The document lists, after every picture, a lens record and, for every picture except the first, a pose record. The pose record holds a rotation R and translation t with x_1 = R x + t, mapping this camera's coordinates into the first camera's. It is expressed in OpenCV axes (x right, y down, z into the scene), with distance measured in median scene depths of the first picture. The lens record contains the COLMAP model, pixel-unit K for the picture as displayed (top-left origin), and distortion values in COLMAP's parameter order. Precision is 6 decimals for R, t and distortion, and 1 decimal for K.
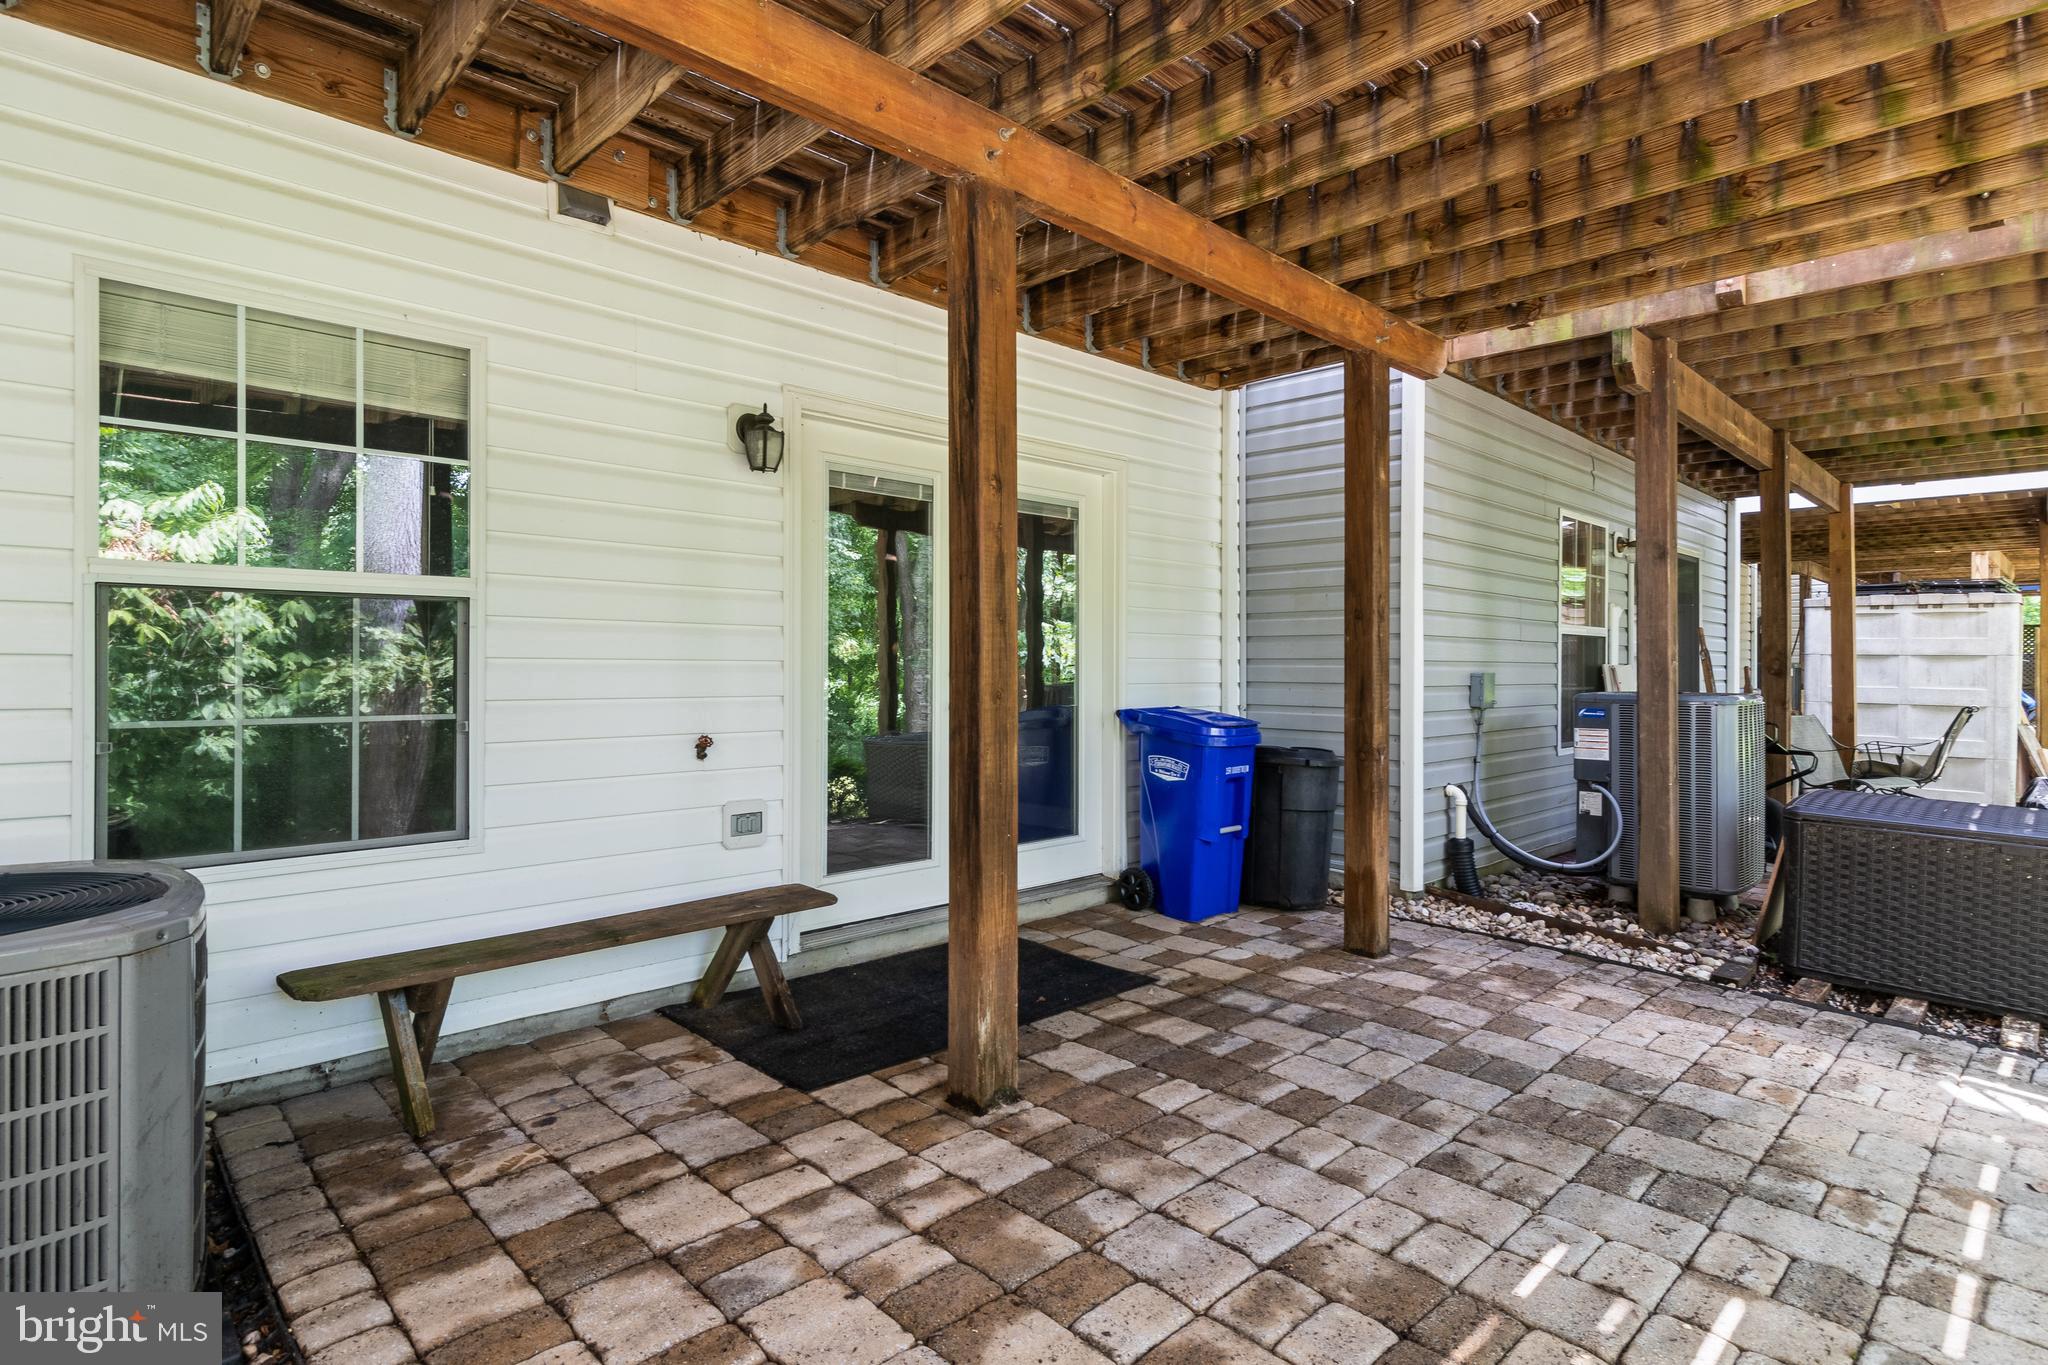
lens RADIAL K [[1044.9, 0, 1023.3], [0, 1044.9, 673.3], [0, 0, 1]] dist [-0.002105, -0.000260]
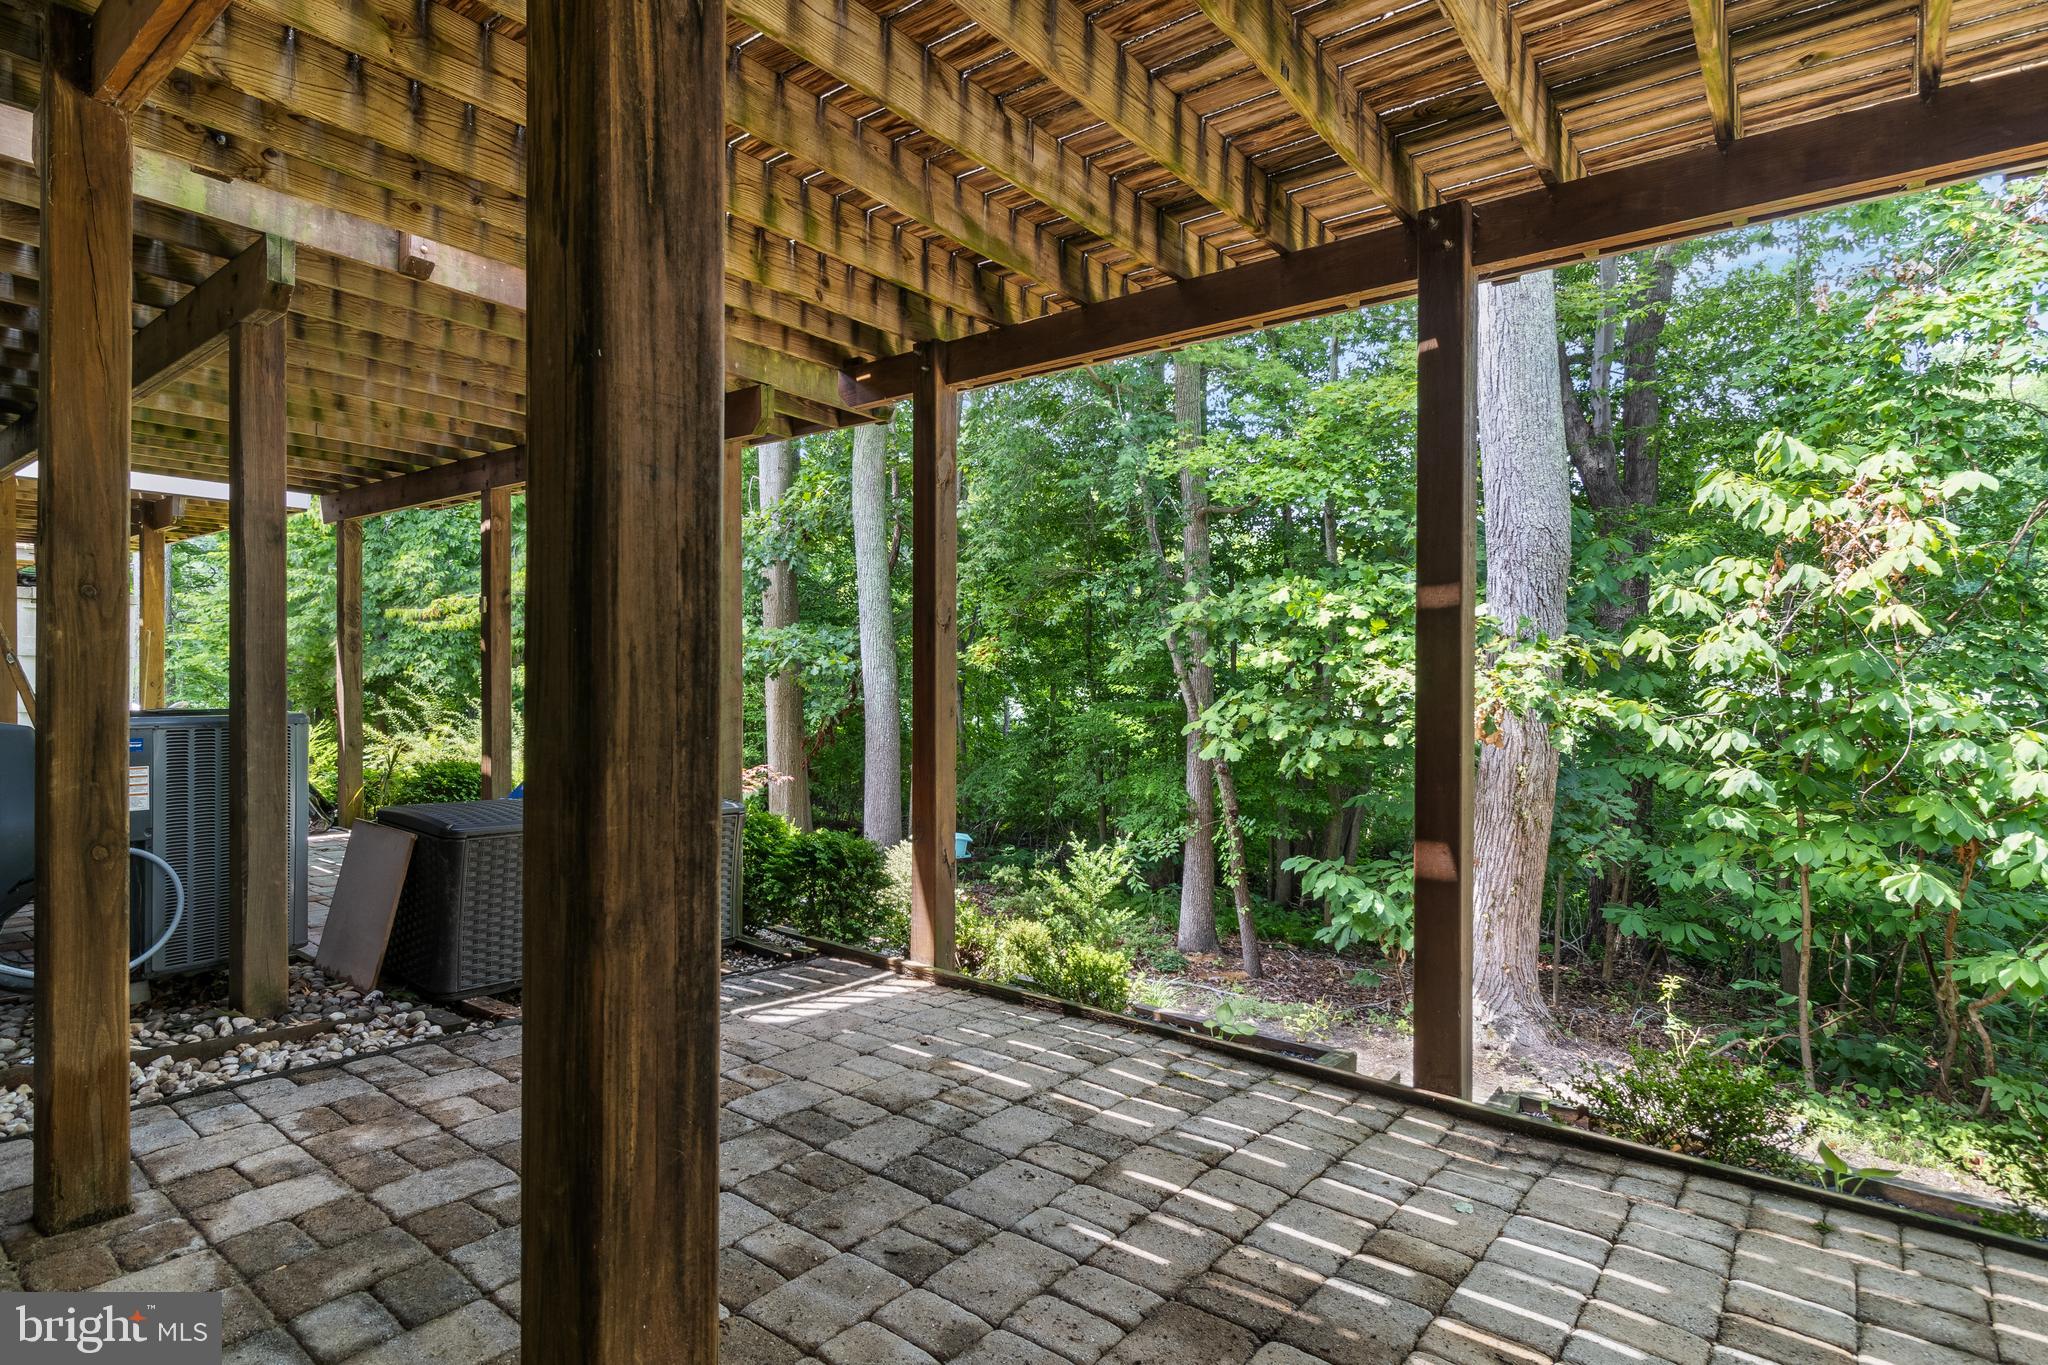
lens RADIAL K [[1044.9, 0, 1024.1], [0, 1044.9, 673.9], [0, 0, 1]] dist [-0.002105, -0.000260]
pose [[-0.141081, -0.003205, 0.989993, -0.450971], [-0.000025, 0.999995, 0.003234, -0.023069], [-0.989998, 0.000431, -0.141080, 0.992683]]
